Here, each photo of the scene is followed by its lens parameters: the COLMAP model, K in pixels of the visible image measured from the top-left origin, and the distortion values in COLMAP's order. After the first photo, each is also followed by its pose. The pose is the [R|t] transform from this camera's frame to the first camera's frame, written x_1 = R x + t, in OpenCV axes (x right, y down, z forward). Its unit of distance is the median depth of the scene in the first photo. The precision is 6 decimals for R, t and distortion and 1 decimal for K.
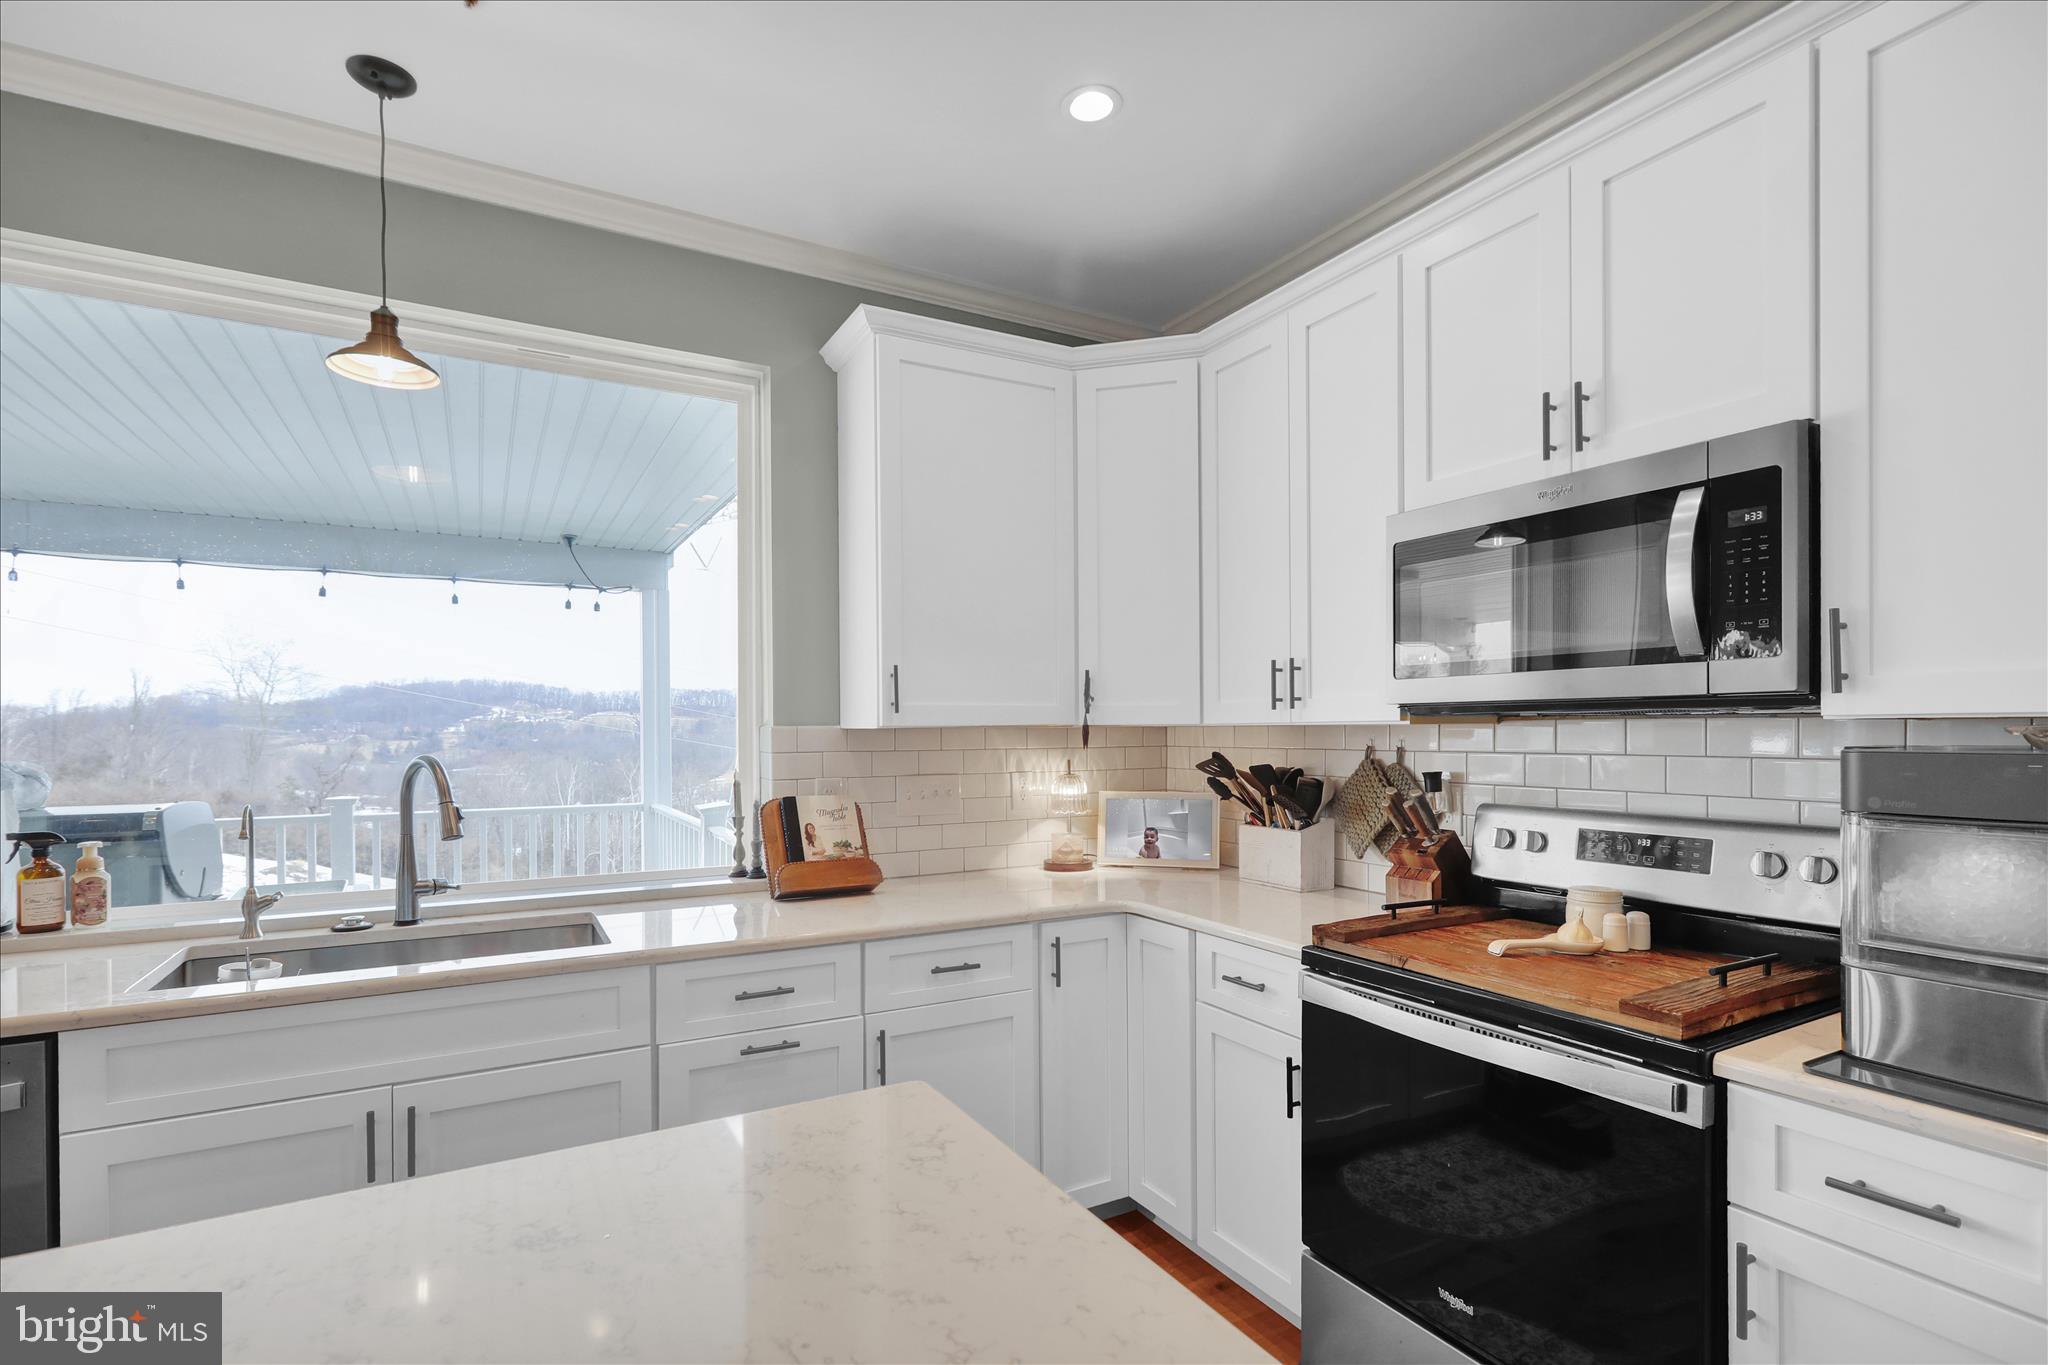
lens RADIAL K [[951.0, 0, 1033.9], [0, 951.0, 727.6], [0, 0, 1]] dist [-0.002359, 0.001380]
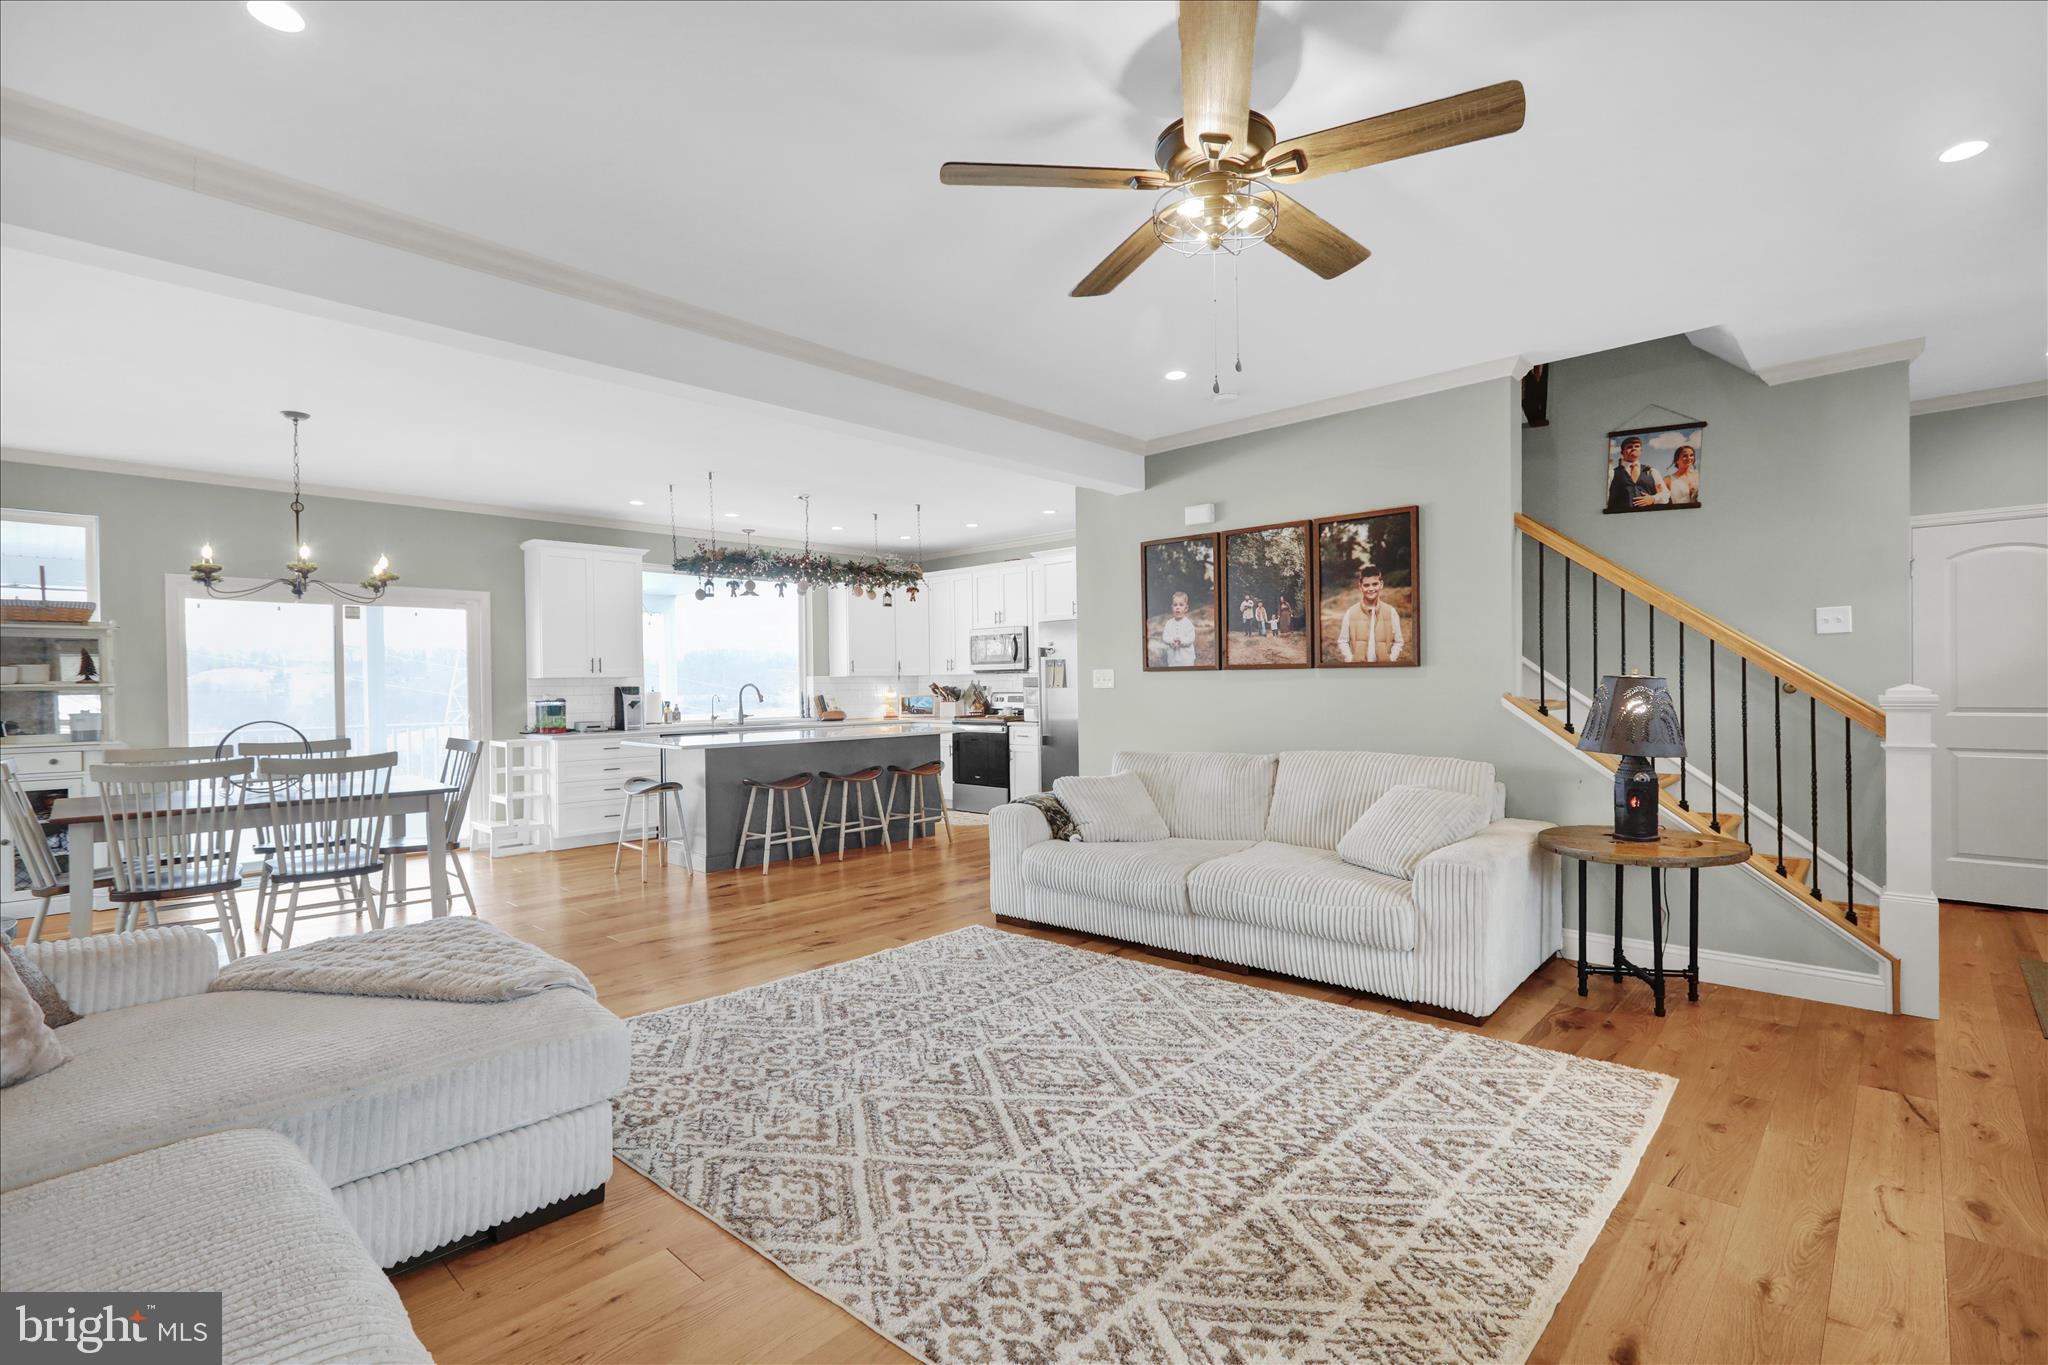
lens RADIAL K [[951.0, 0, 1034.7], [0, 951.0, 685.0], [0, 0, 1]] dist [-0.002359, 0.001380]
pose [[0.953566, -0.008397, 0.301068, -0.585151], [0.007568, 0.999964, 0.003921, 0.025193], [-0.301090, -0.001461, 0.953595, -2.831733]]
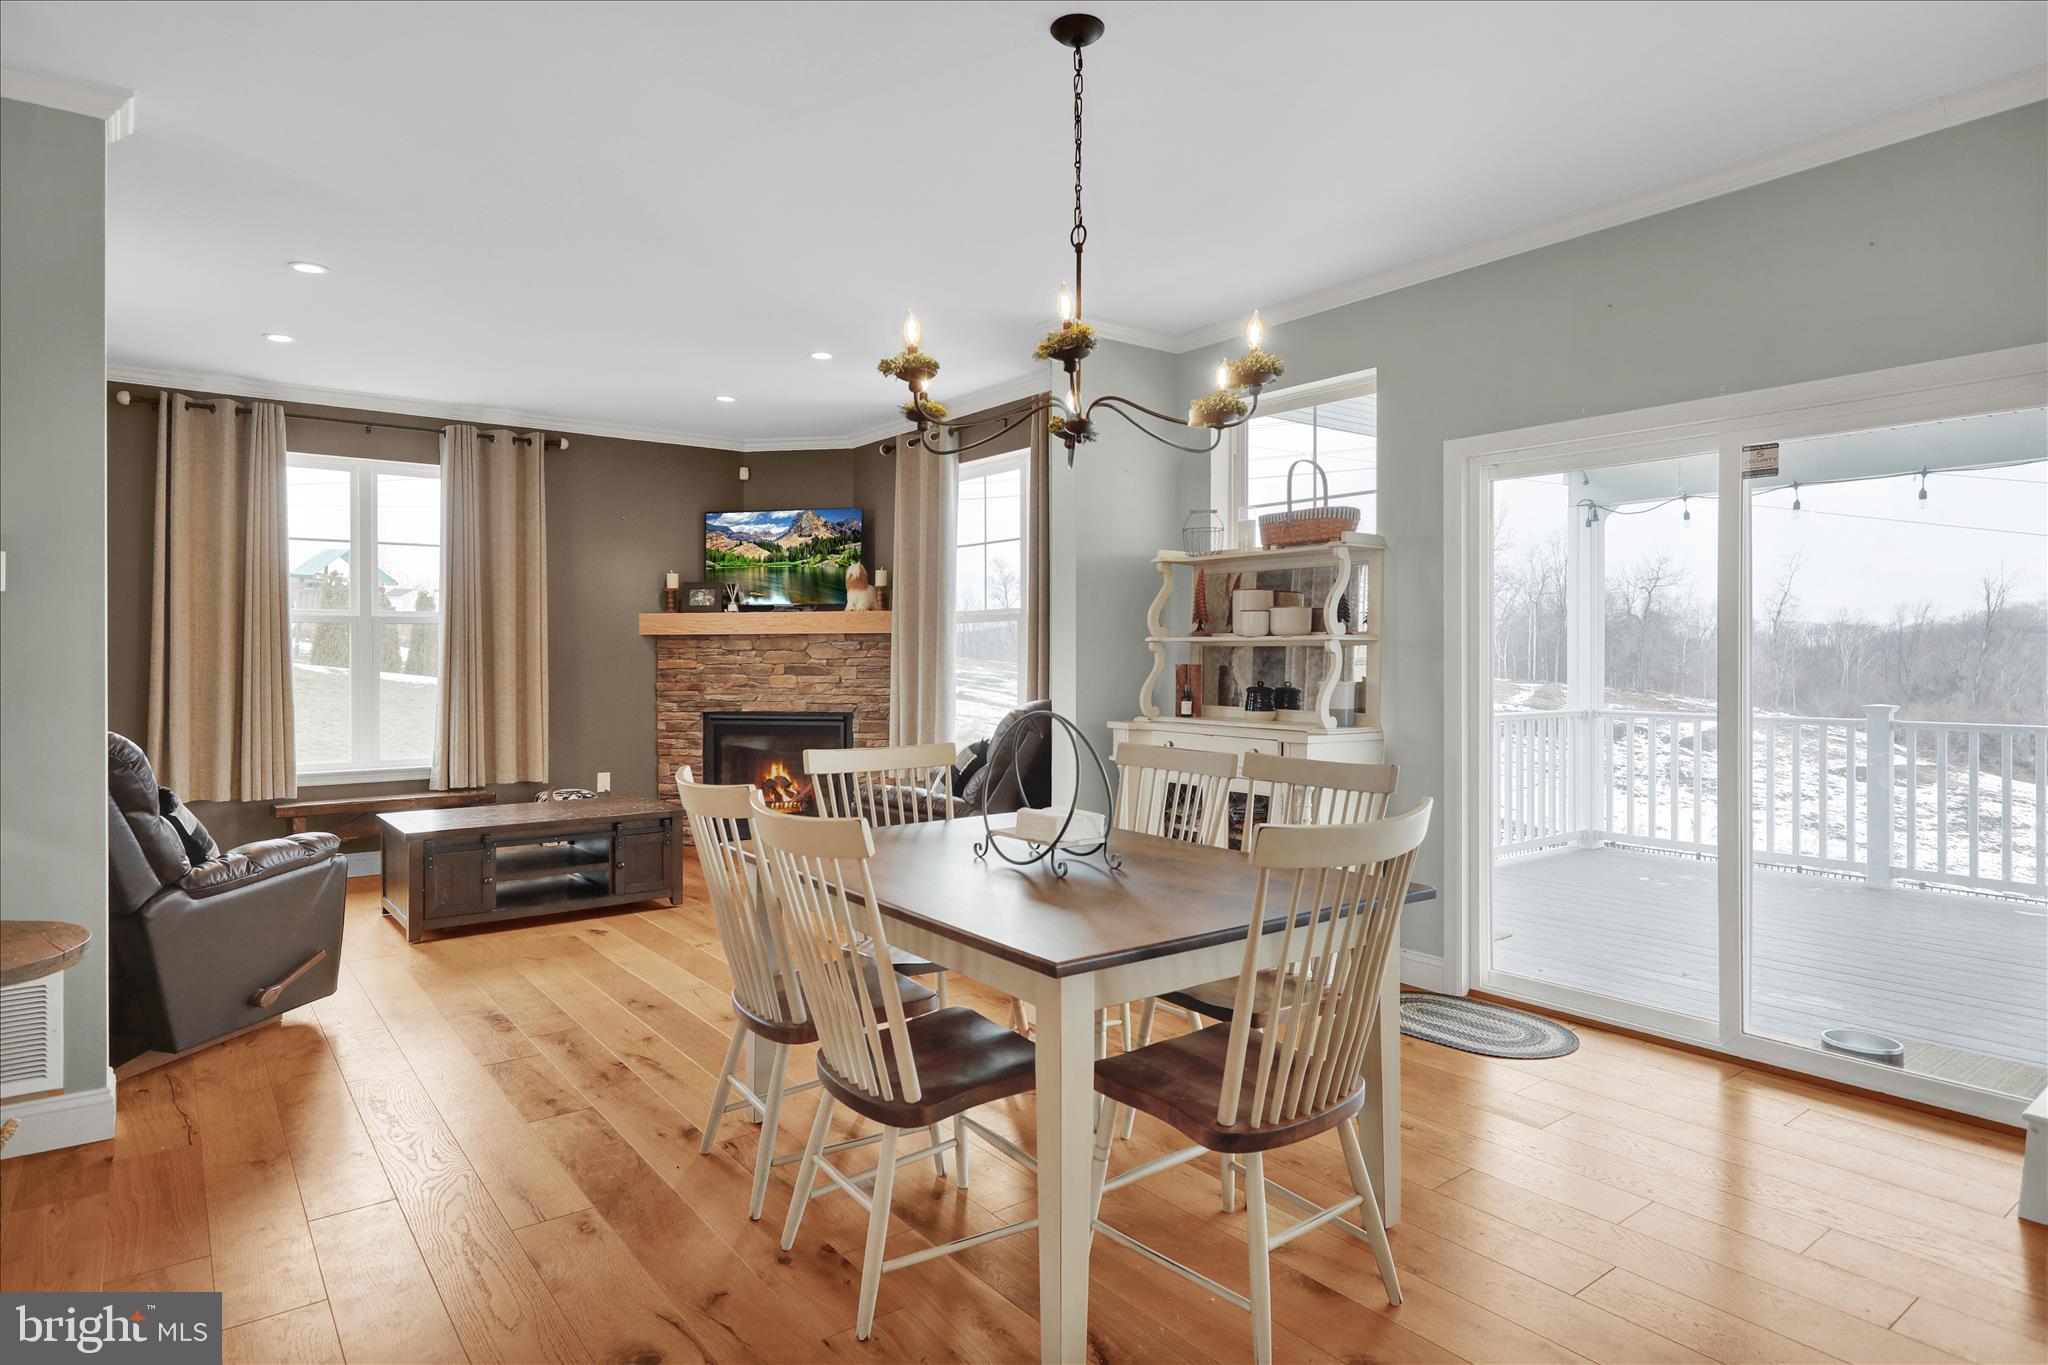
lens RADIAL K [[1136.5, 0, 1015.0], [0, 1136.5, 655.8], [0, 0, 1]] dist [-0.003612, 0.001238]
pose [[0.117449, 0.005438, -0.993064, -0.410816], [0.003279, 0.999977, 0.005863, 0.033884], [0.993073, -0.003945, 0.117429, -0.687964]]
